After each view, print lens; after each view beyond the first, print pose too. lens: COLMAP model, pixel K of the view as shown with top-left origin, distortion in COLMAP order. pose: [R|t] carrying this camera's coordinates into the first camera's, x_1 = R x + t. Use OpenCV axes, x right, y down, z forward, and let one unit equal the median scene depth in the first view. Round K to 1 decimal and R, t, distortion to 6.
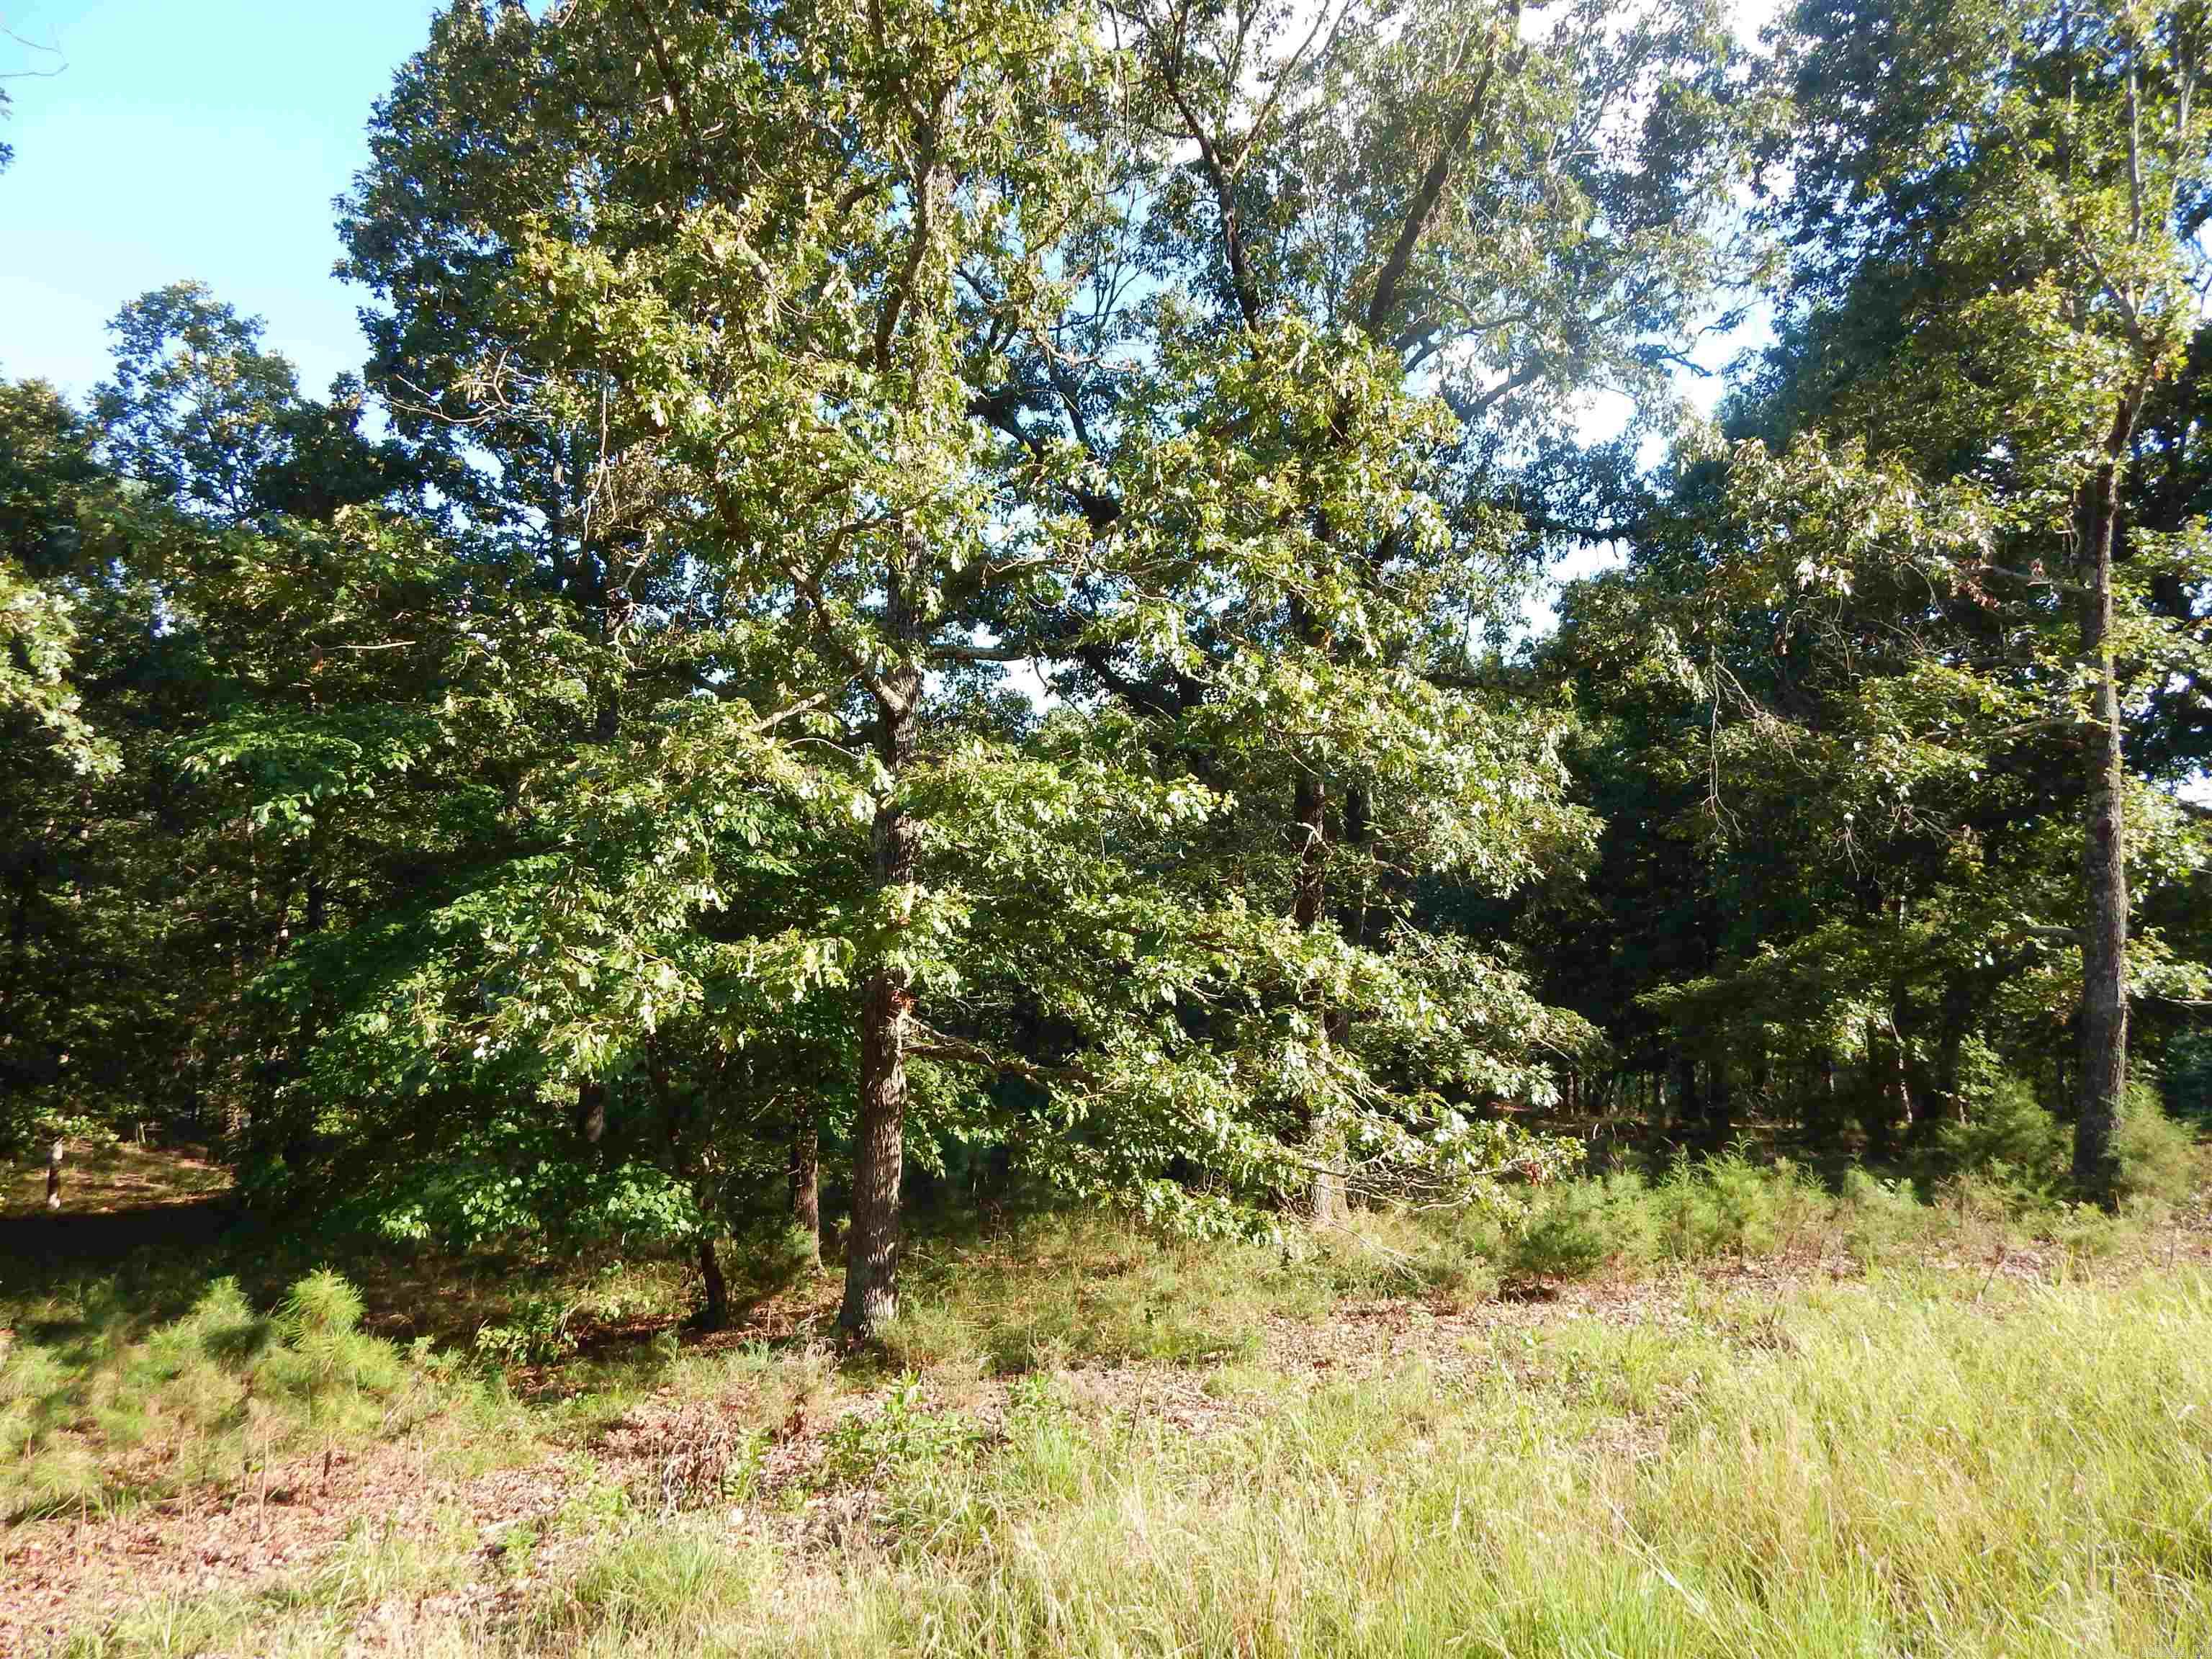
lens RADIAL K [[1478.8, 0, 1095.9], [0, 1478.8, 809.8], [0, 0, 1]] dist [0.010650, -0.011380]
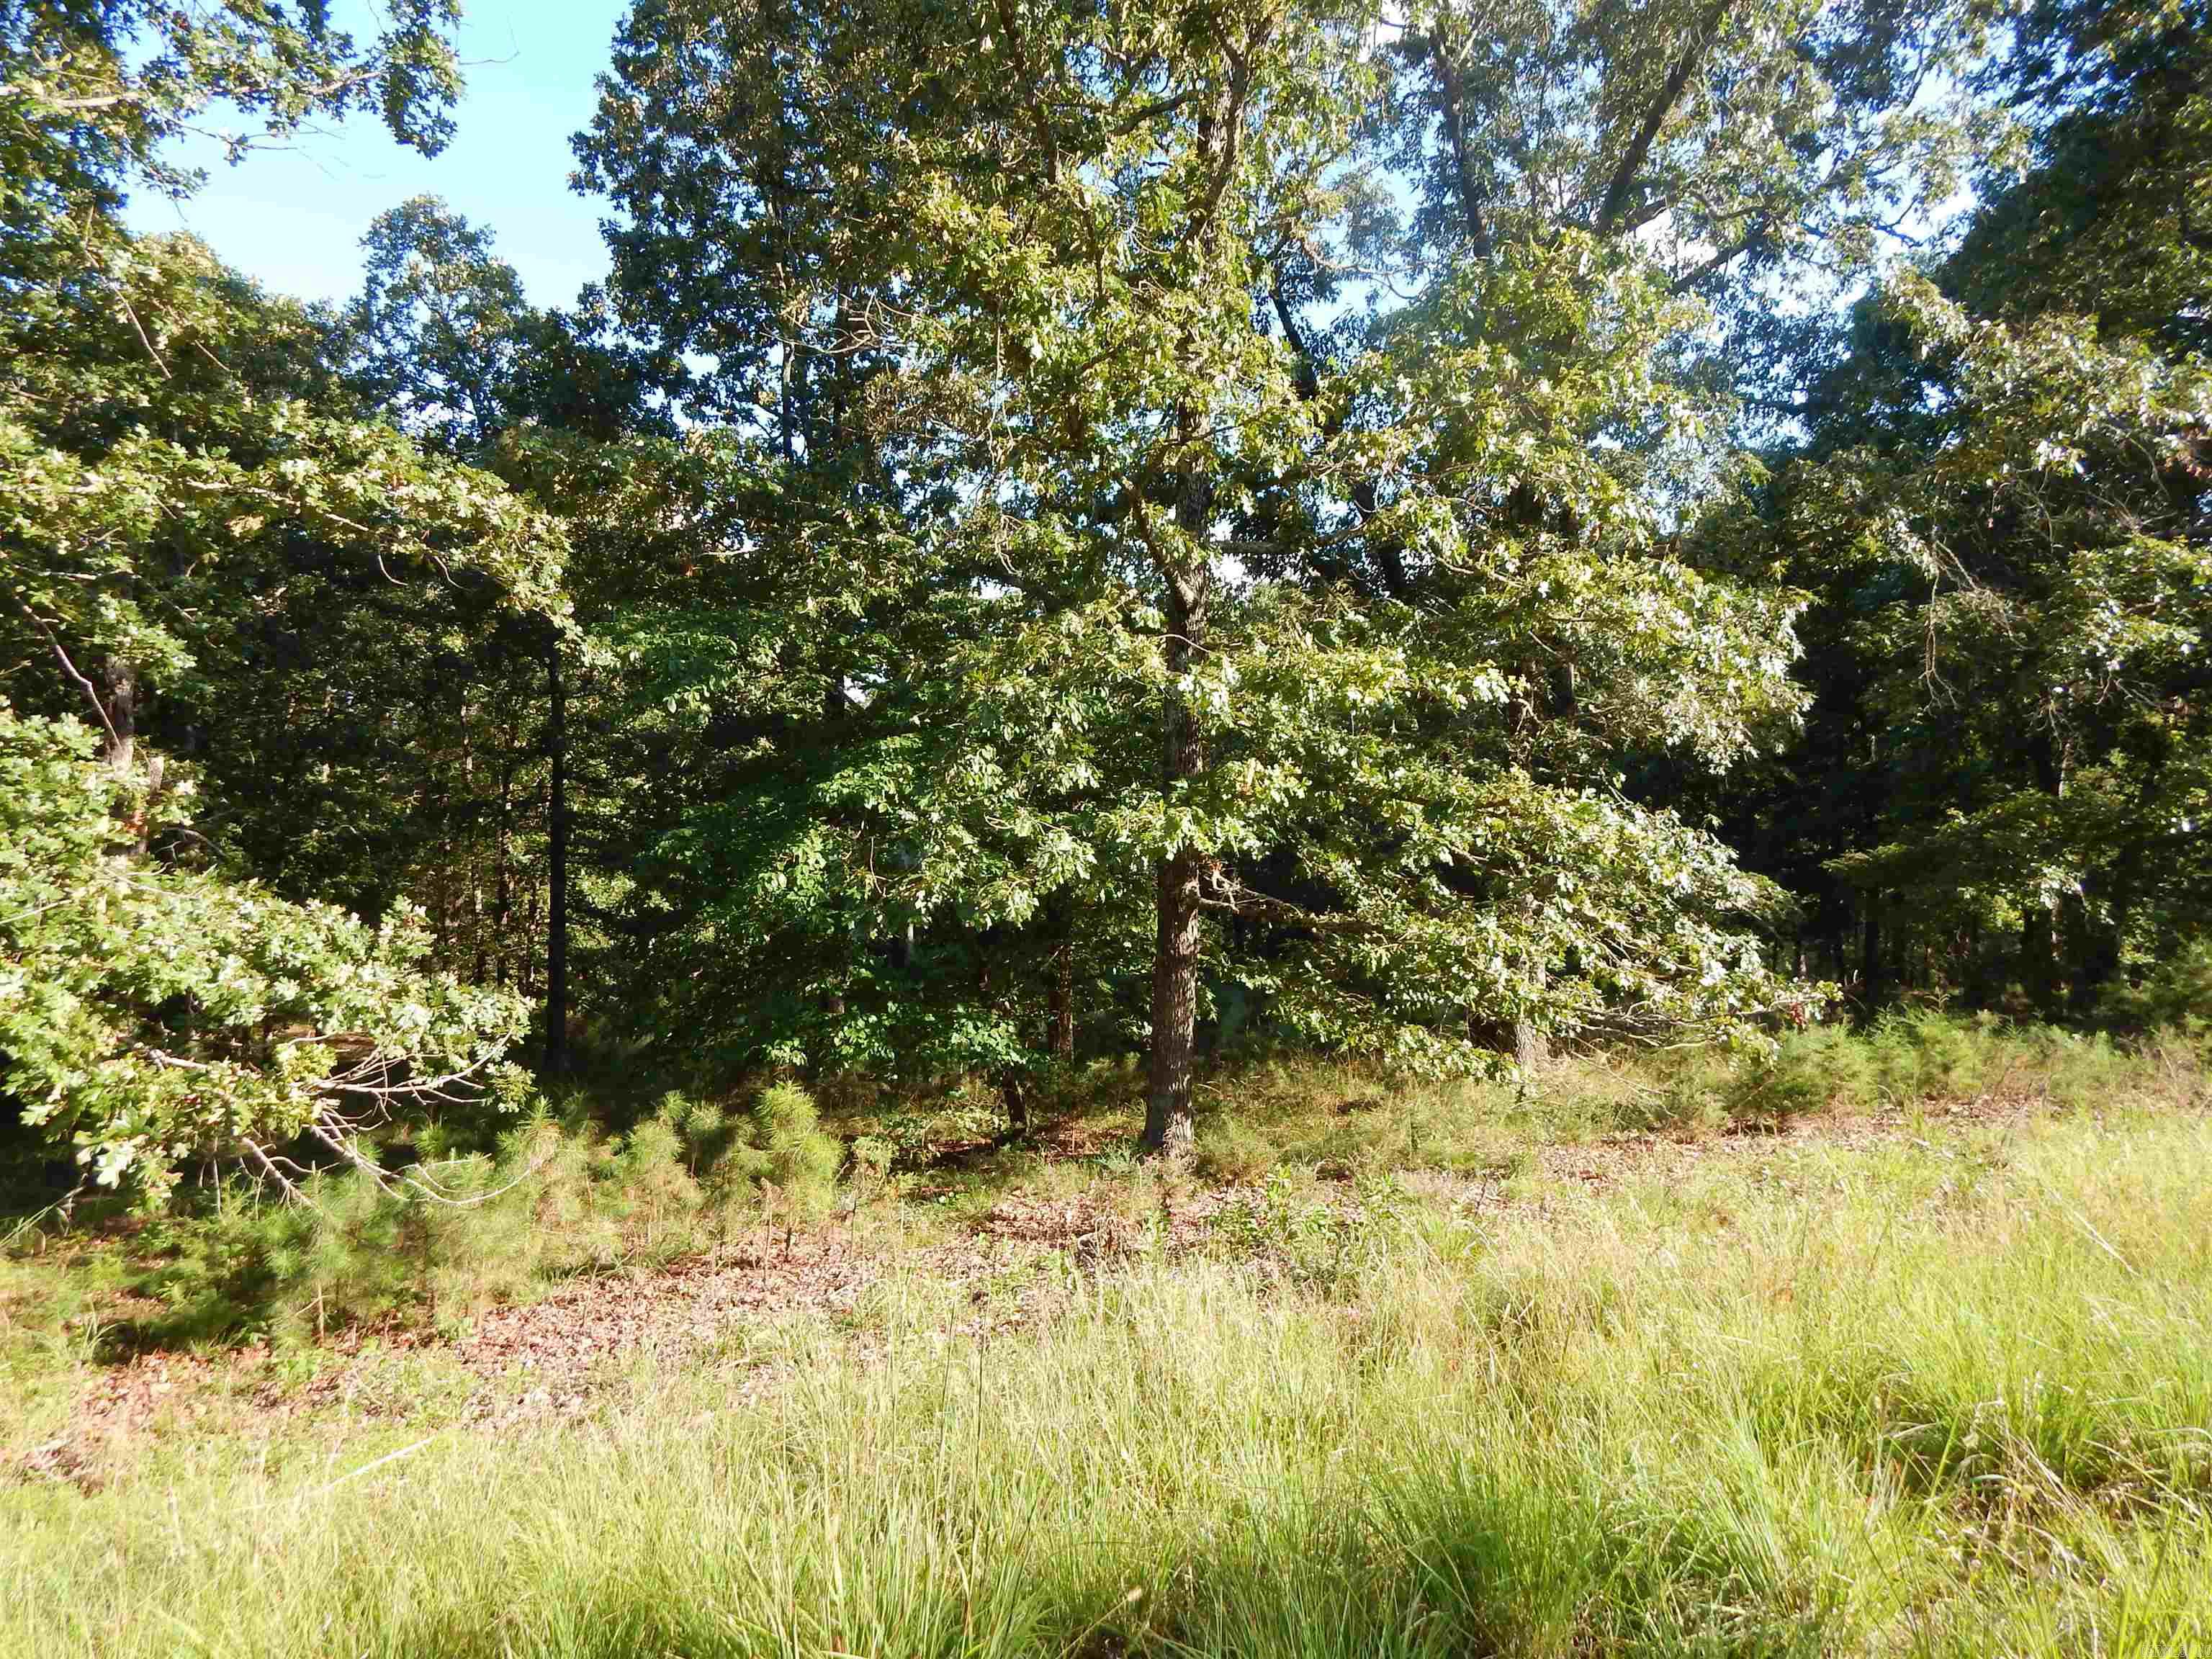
lens RADIAL K [[1458.4, 0, 1111.8], [0, 1458.4, 815.7], [0, 0, 1]] dist [0.007651, -0.012883]
pose [[0.997364, -0.003991, -0.072448, -0.083173], [0.010484, 0.995934, 0.089471, -0.005010], [0.071796, -0.089995, 0.993351, -0.073434]]
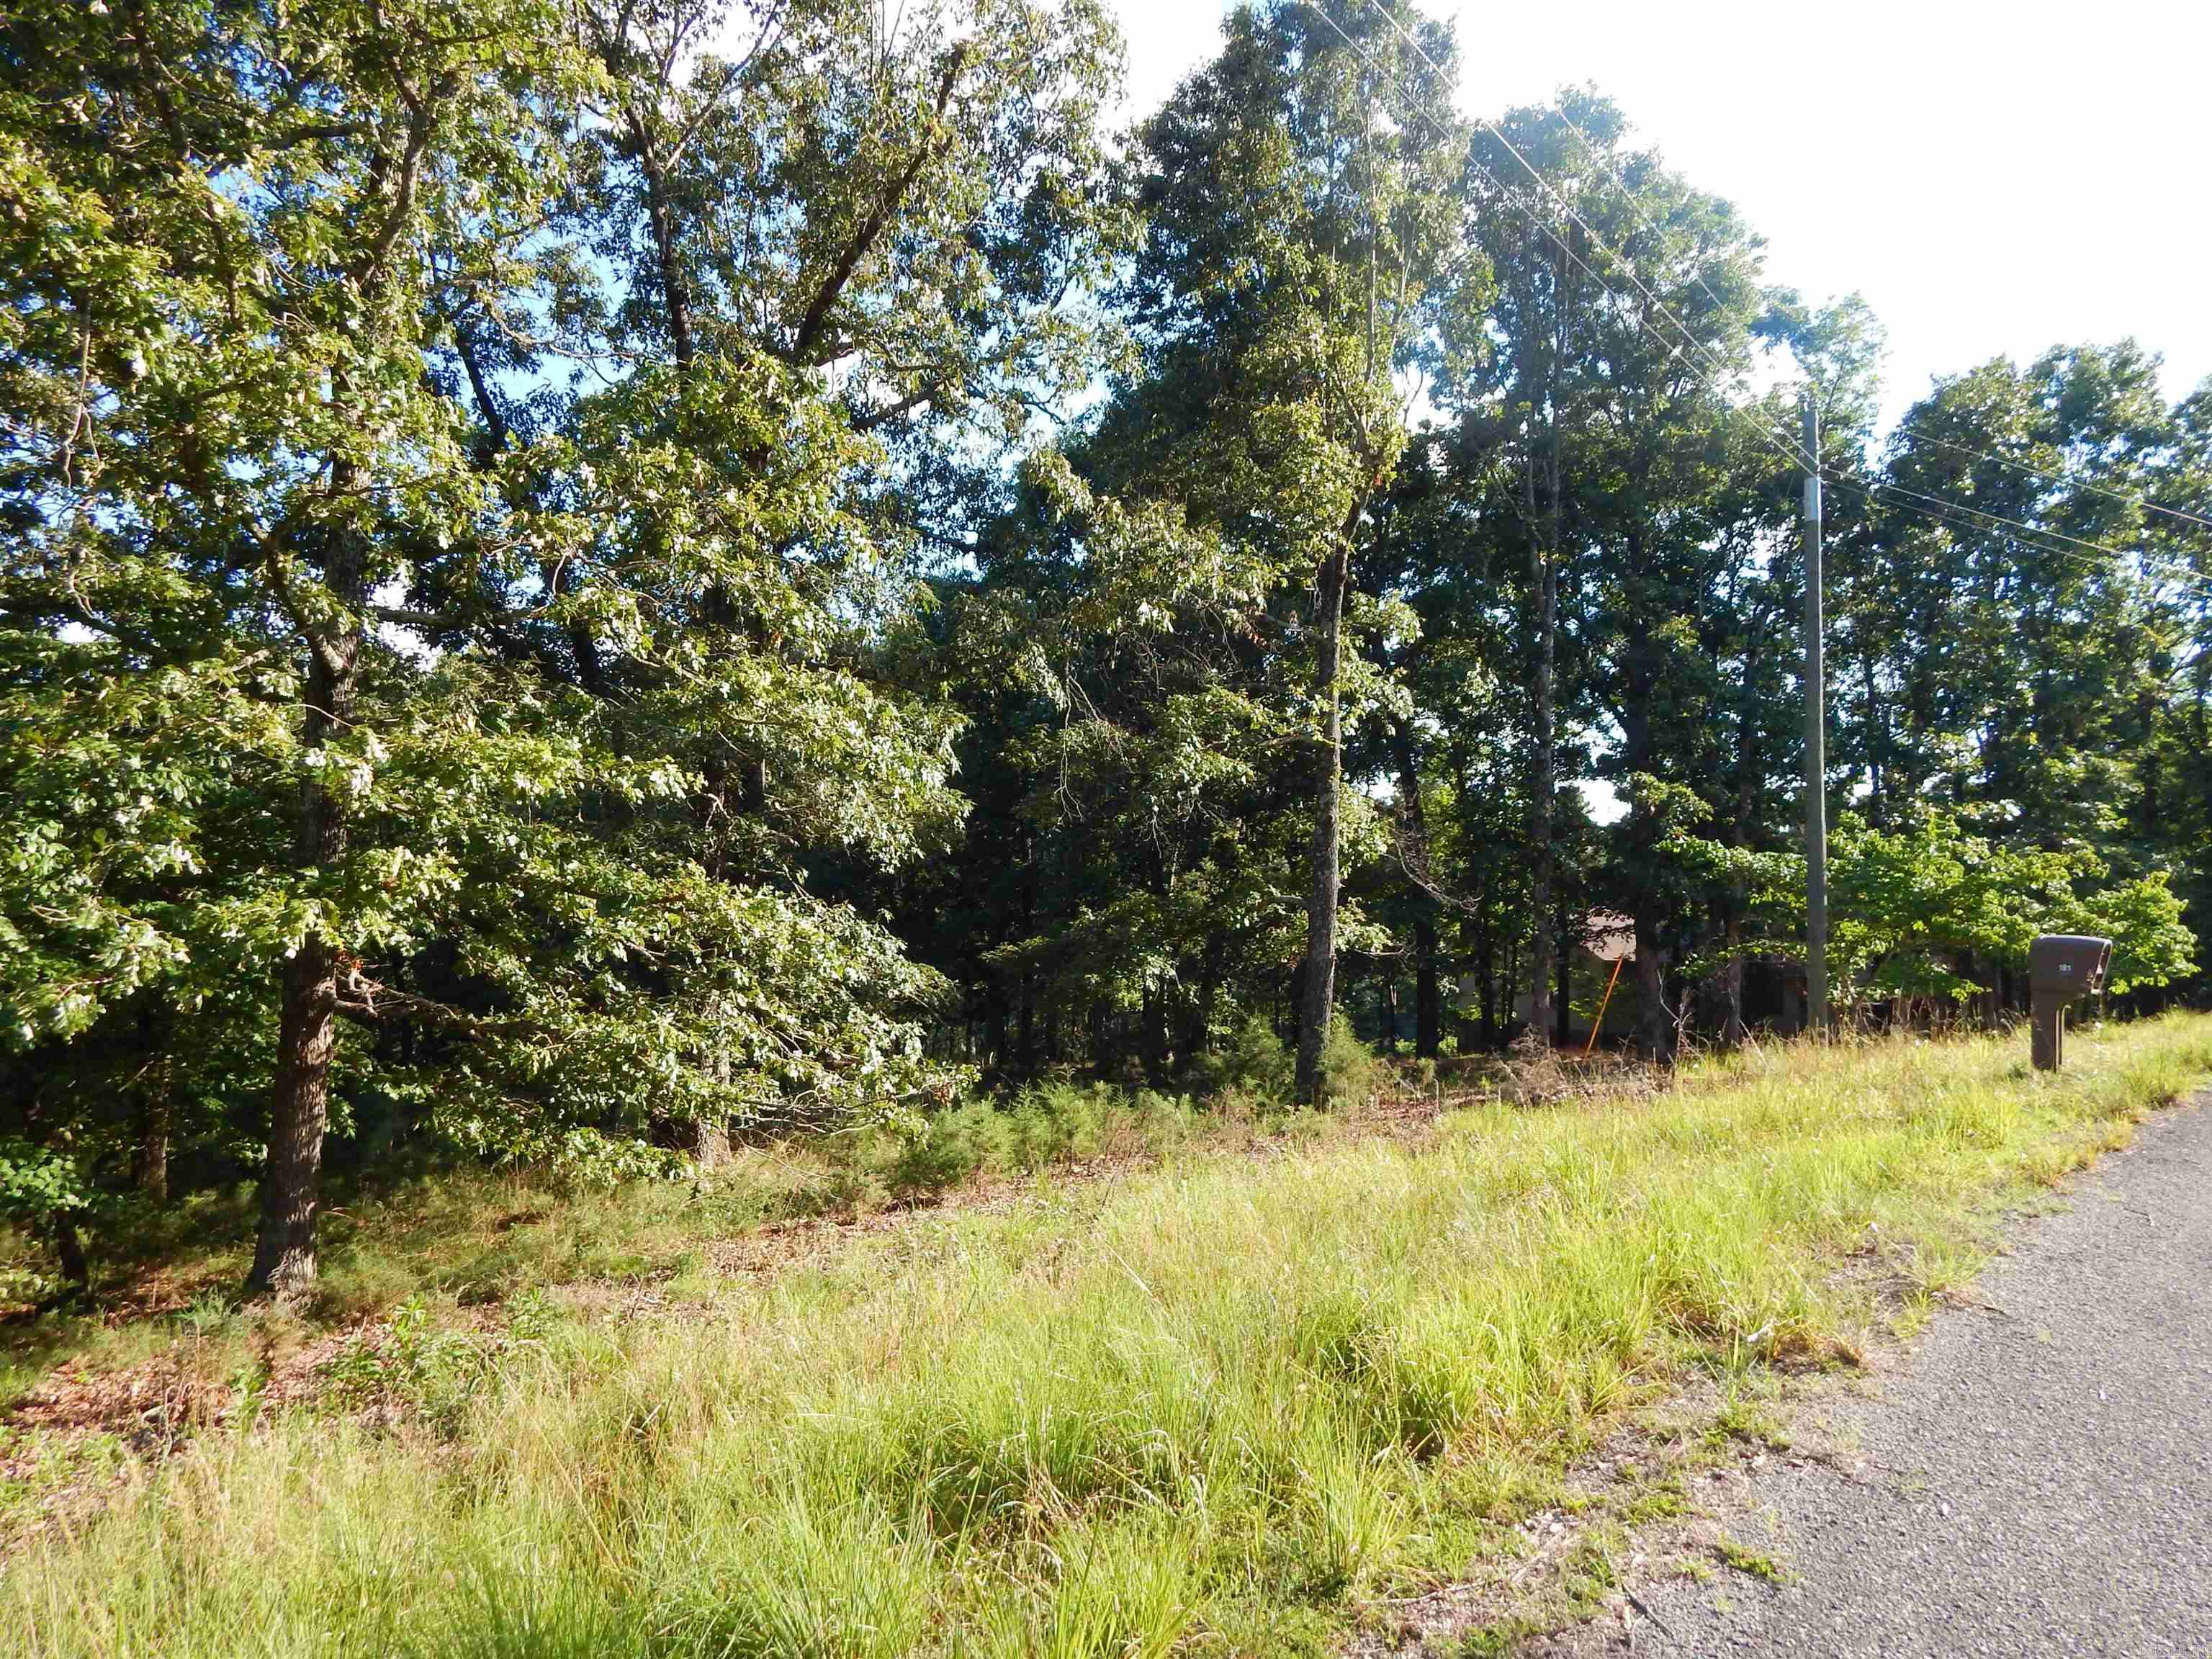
lens RADIAL K [[1454.9, 0, 1107.3], [0, 1454.9, 813.2], [0, 0, 1]] dist [0.004661, -0.007107]
pose [[0.897016, 0.034256, 0.440668, -0.071604], [-0.045878, 0.998823, 0.015744, -0.007587], [-0.439610, -0.034340, 0.897532, -0.080836]]
